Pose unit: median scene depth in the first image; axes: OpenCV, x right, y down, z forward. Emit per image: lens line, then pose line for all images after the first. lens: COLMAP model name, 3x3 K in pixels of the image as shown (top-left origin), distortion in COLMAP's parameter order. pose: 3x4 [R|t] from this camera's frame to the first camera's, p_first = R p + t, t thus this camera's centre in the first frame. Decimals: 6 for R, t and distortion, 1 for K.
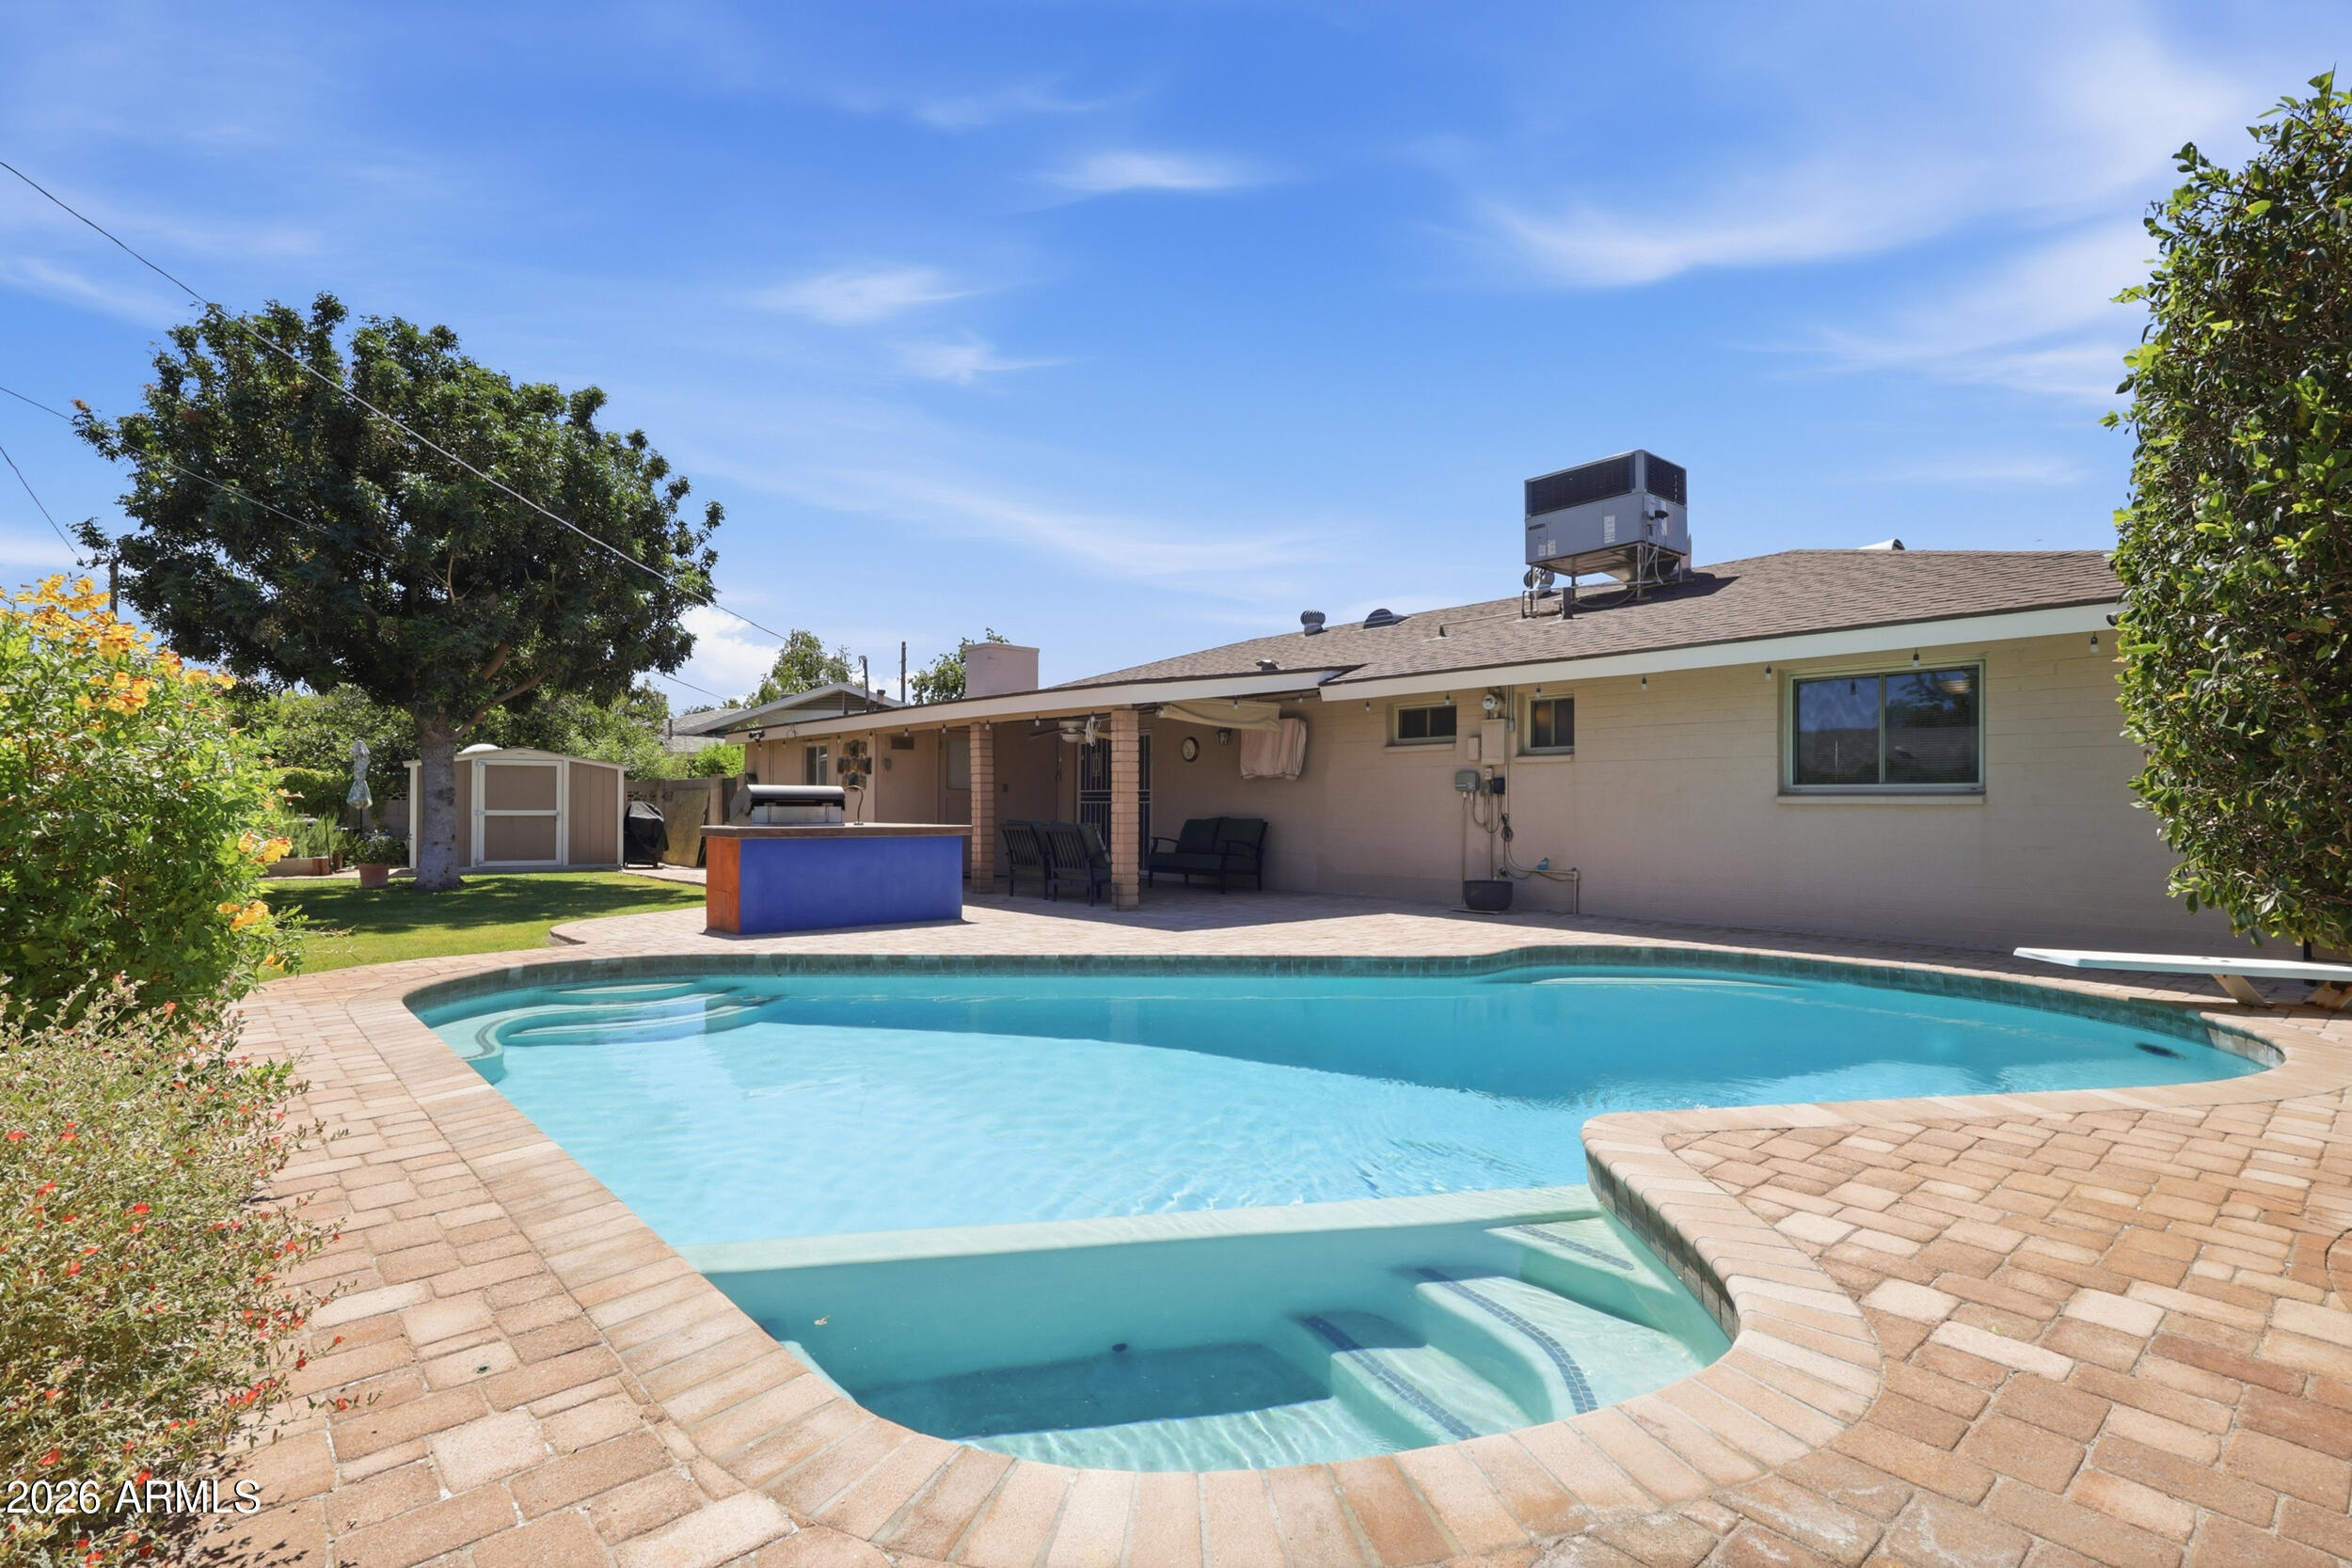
lens RADIAL K [[1107.6, 0, 1176.0], [0, 1107.6, 784.0], [0, 0, 1]] dist [-0.001776, -0.000106]
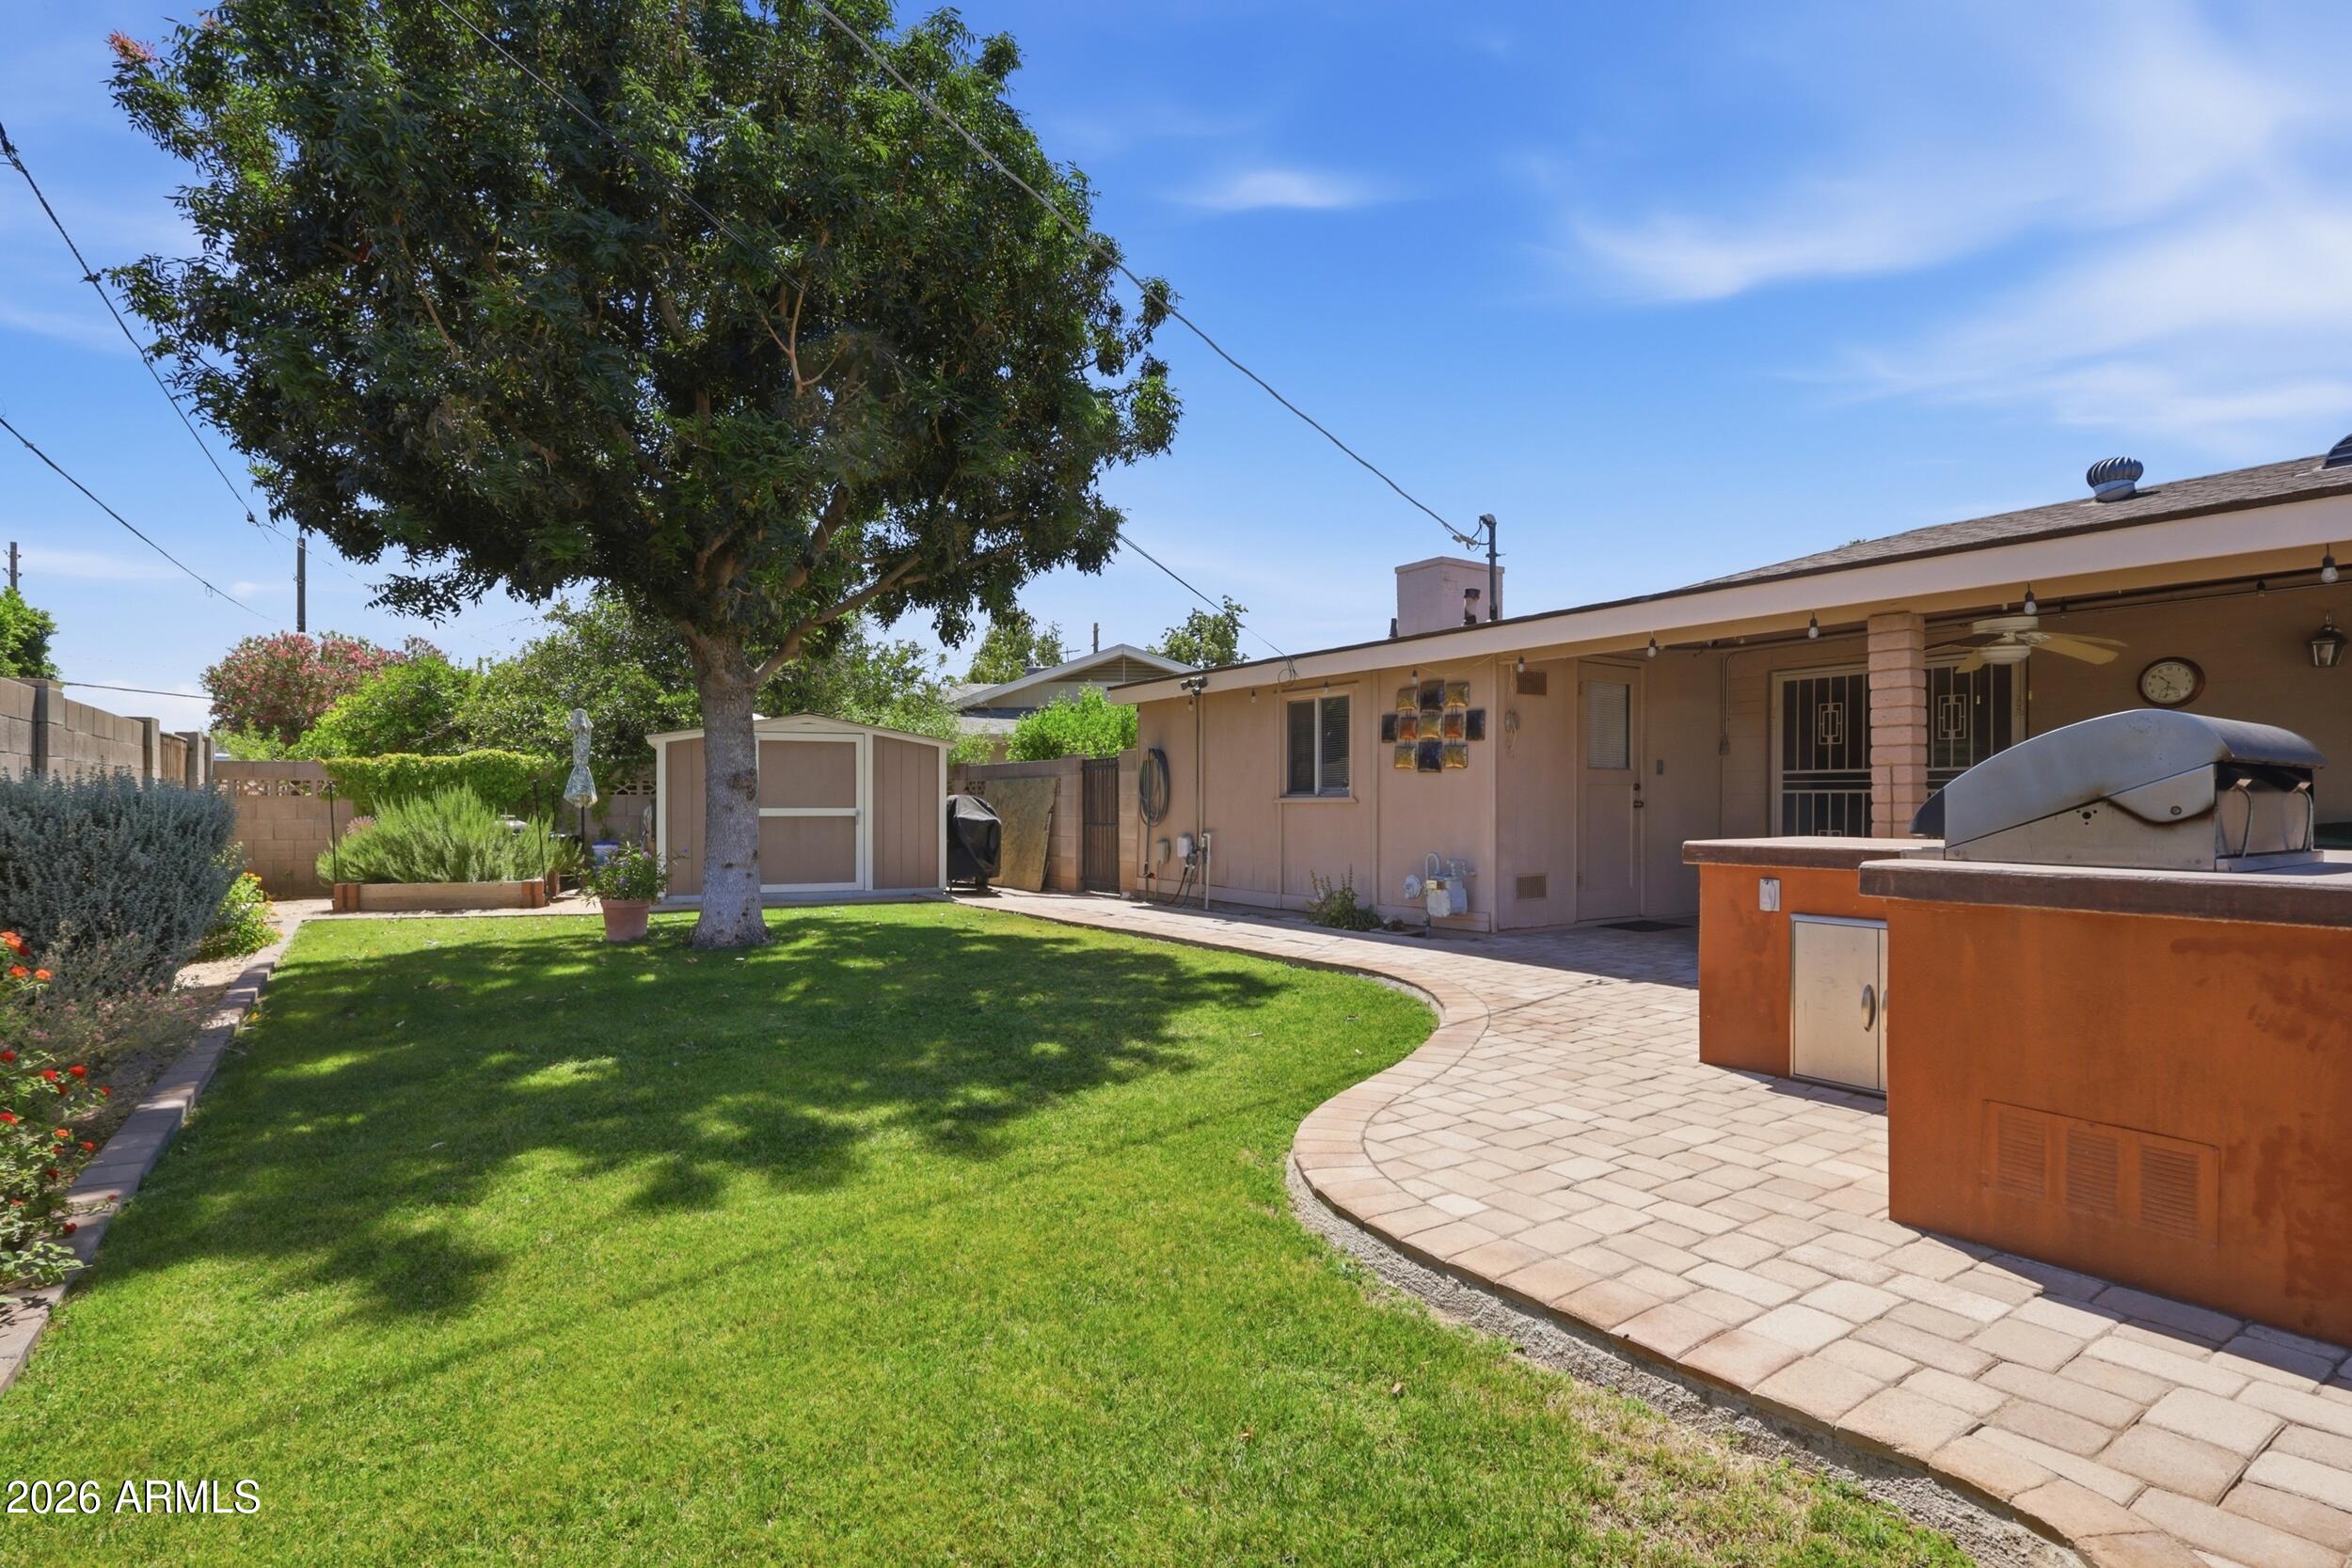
lens RADIAL K [[1125.8, 0, 1174.0], [0, 1125.8, 787.6], [0, 0, 1]] dist [0.001903, 0.000393]
pose [[0.992698, -0.005073, -0.120523, -0.333705], [0.005772, 0.999968, 0.005454, 0.009940], [0.120492, -0.006110, 0.992695, 0.405060]]
